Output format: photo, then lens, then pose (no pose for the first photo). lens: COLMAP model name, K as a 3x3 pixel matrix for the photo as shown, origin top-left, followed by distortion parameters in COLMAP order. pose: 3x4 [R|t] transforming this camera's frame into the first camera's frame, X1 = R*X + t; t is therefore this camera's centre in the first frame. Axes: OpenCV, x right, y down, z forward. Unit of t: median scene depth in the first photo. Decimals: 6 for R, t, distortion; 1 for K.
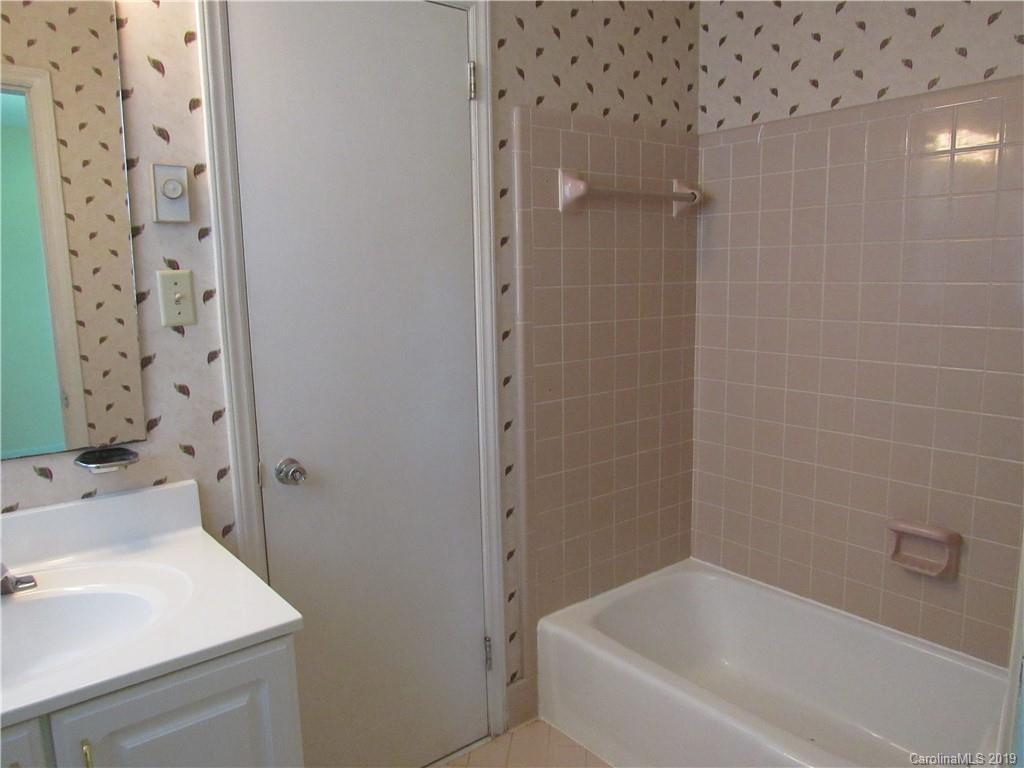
lens RADIAL K [[735.4, 0, 516.9], [0, 735.4, 384.4], [0, 0, 1]] dist [-0.022731, 0.005057]
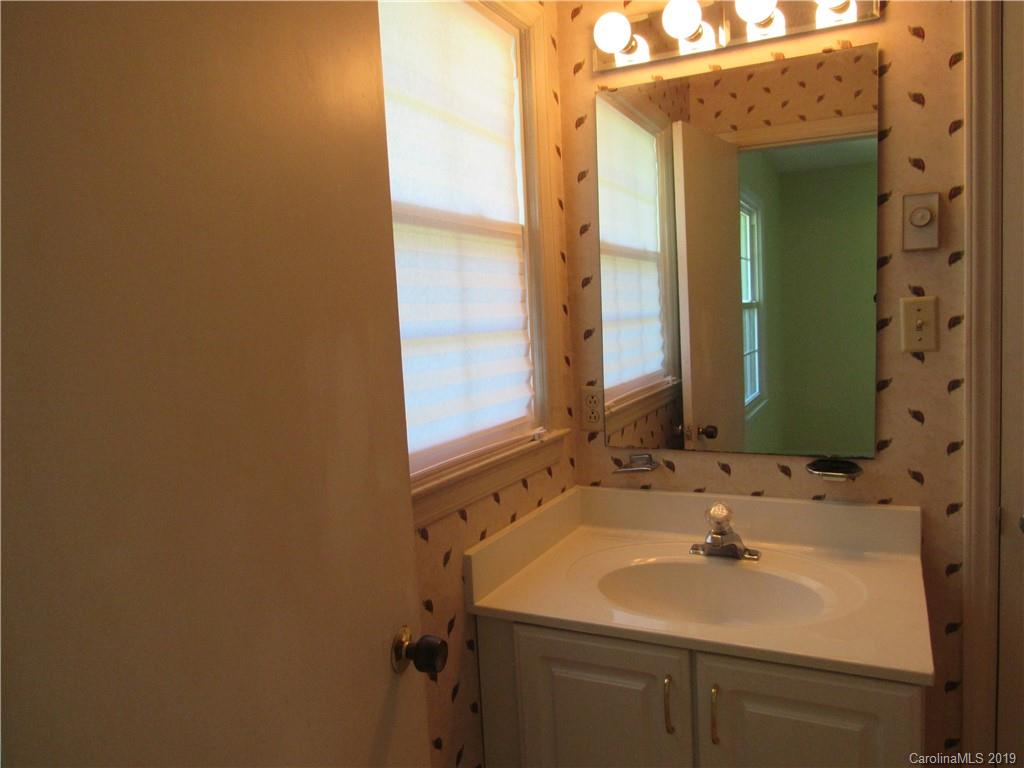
lens RADIAL K [[735.4, 0, 516.9], [0, 735.4, 384.4], [0, 0, 1]] dist [-0.022731, 0.005057]
pose [[0.407165, 0.082944, -0.909581, 0.233829], [-0.099348, 0.993981, 0.046169, -0.028056], [0.907935, 0.071566, 0.412955, 0.091483]]
